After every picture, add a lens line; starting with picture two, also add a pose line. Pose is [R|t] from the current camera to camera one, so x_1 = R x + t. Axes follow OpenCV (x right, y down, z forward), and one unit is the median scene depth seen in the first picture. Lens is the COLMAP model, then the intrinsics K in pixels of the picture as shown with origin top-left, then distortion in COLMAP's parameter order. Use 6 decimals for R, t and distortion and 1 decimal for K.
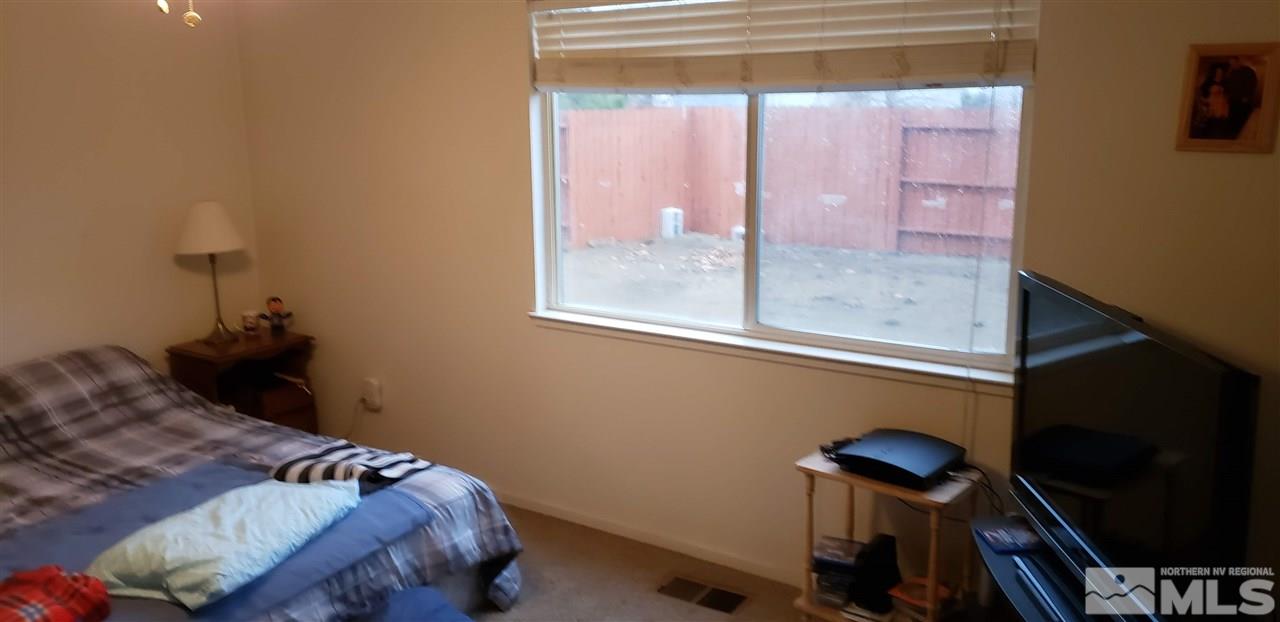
lens RADIAL K [[963.0, 0, 640.0], [0, 963.0, 311.0], [0, 0, 1]] dist [-0.000164, -0.002544]
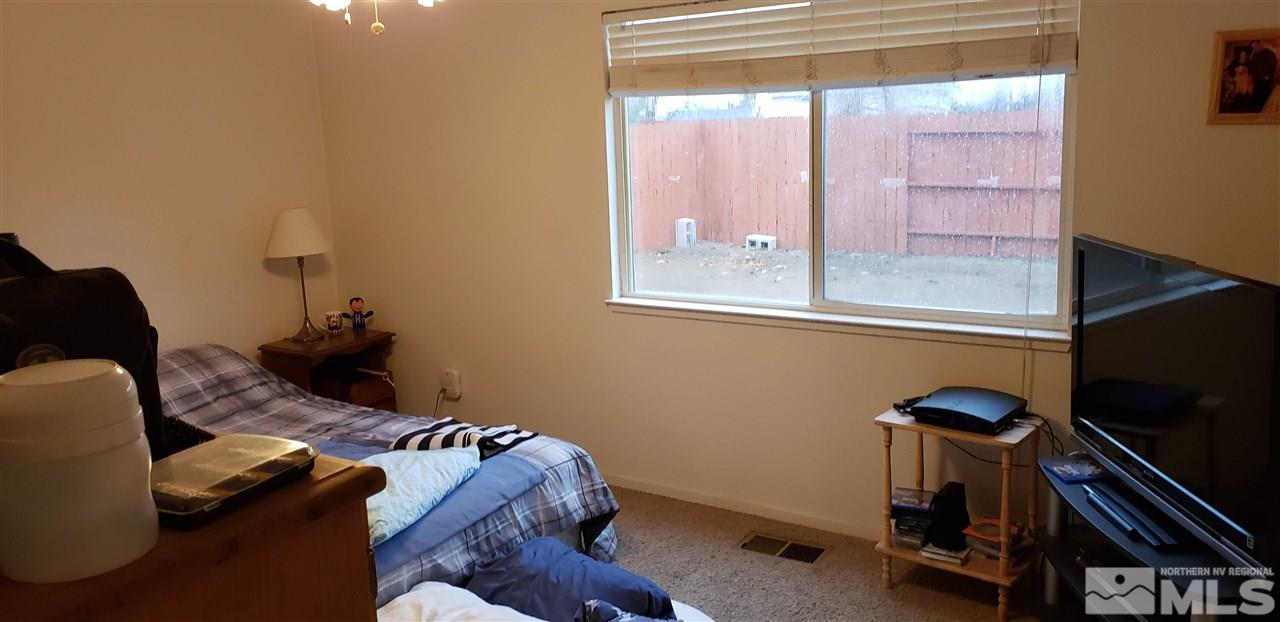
lens RADIAL K [[963.4, 0, 638.8], [0, 963.4, 296.9], [0, 0, 1]] dist [0.000703, 0.000298]
pose [[0.999566, -0.029387, 0.001914, -0.101493], [0.029434, 0.999047, -0.032224, 0.044318], [-0.000965, 0.032267, 0.999479, -0.108206]]
